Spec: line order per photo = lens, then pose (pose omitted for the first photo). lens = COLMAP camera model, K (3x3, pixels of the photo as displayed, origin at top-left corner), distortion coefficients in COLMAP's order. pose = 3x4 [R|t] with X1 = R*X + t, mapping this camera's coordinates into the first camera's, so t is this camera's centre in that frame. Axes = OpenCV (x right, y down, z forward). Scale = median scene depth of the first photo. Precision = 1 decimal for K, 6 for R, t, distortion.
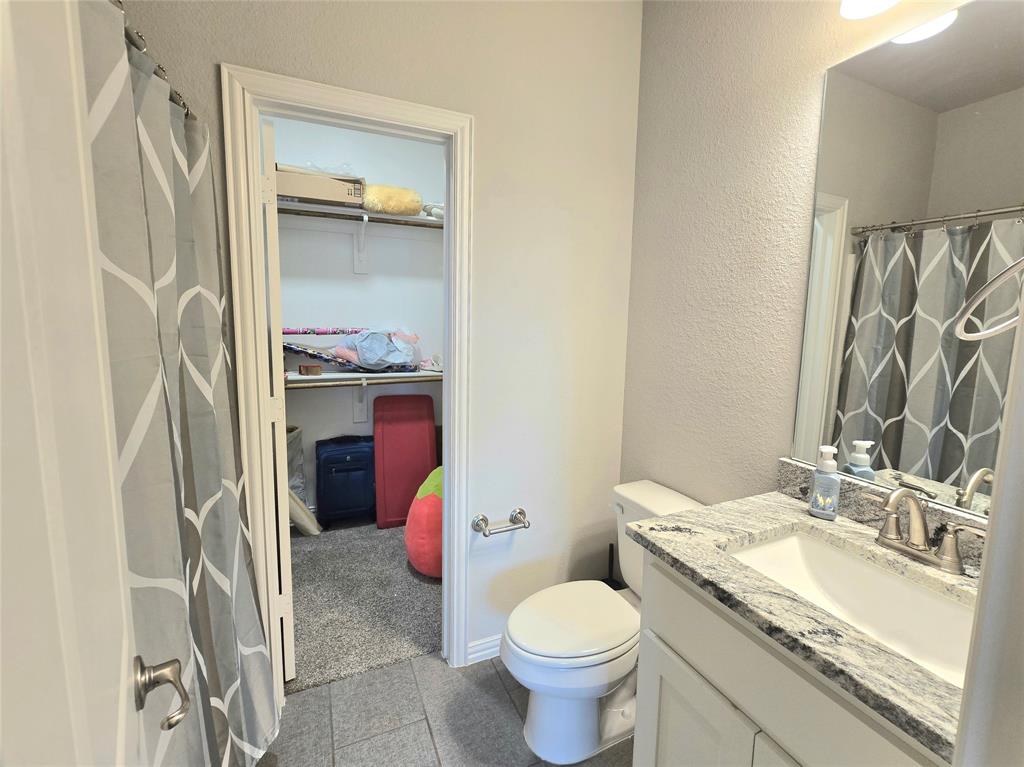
lens RADIAL K [[433.9, 0, 519.5], [0, 433.9, 372.2], [0, 0, 1]] dist [0.001738, 0.000022]
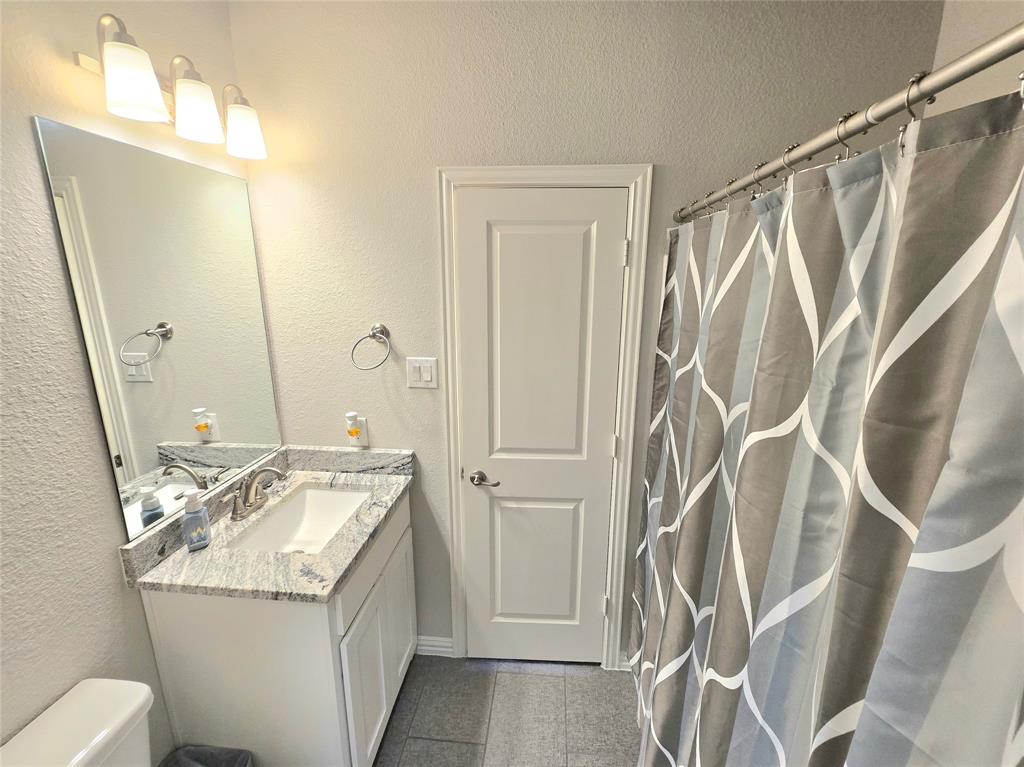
lens RADIAL K [[433.9, 0, 519.5], [0, 433.9, 372.2], [0, 0, 1]] dist [0.001738, 0.000022]
pose [[-0.881990, -0.130714, 0.452777, -0.526863], [0.031464, 0.942287, 0.333323, -0.459348], [-0.470217, 0.308234, -0.826975, 1.333414]]
